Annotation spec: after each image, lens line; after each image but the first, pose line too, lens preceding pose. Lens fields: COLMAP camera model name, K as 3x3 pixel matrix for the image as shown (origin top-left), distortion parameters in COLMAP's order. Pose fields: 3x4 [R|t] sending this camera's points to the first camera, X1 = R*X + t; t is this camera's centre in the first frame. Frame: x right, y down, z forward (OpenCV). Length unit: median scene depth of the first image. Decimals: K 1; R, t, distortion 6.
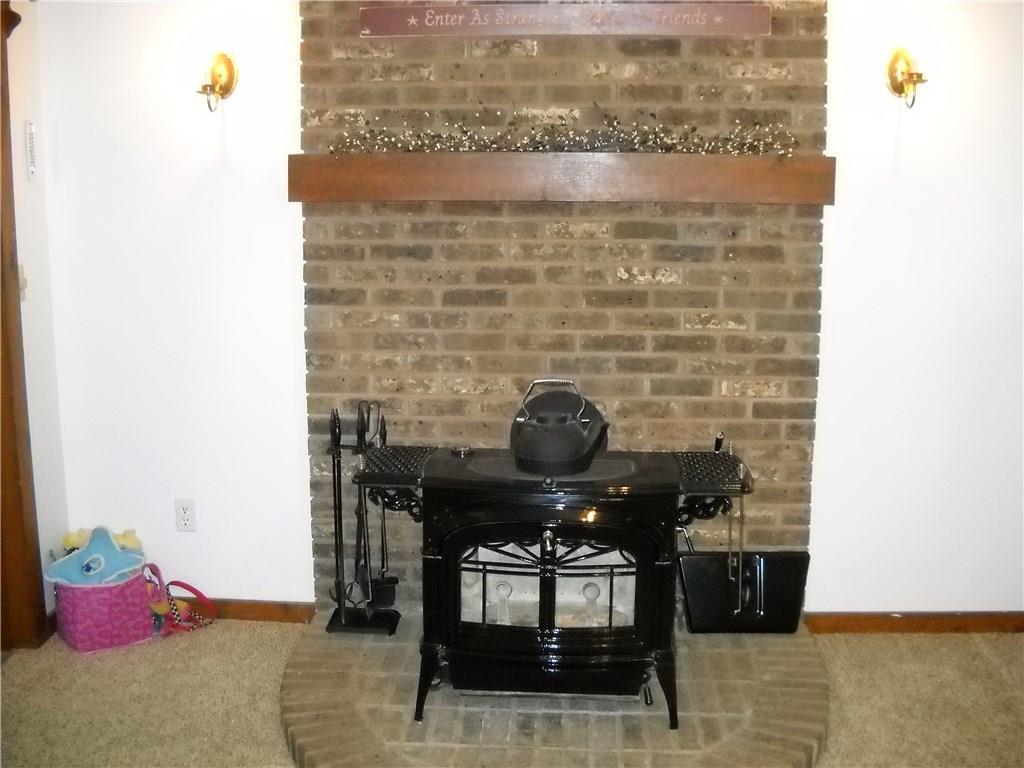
lens RADIAL K [[1178.8, 0, 513.9], [0, 1178.8, 364.2], [0, 0, 1]] dist [-0.203246, 0.000000]
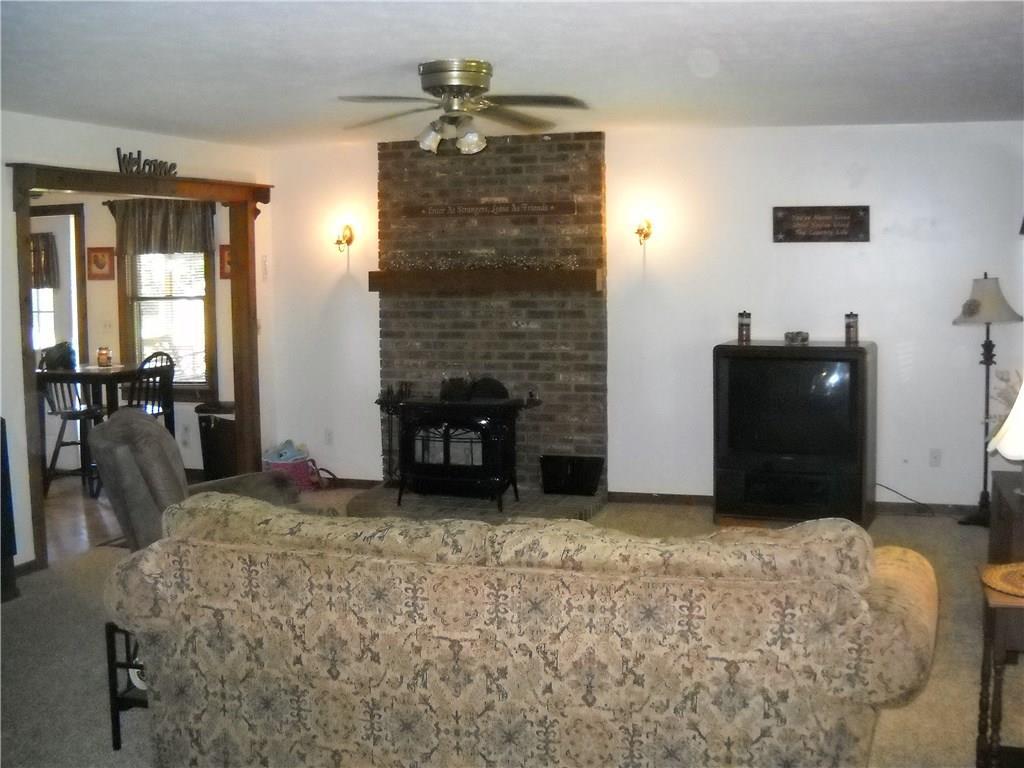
lens RADIAL K [[1178.8, 0, 511.8], [0, 1178.8, 377.8], [0, 0, 1]] dist [-0.203246, 0.000000]
pose [[0.968890, 0.012781, -0.247162, 0.632938], [-0.031134, 0.997027, -0.070488, 0.178342], [0.245526, 0.075990, 0.966407, -1.119703]]
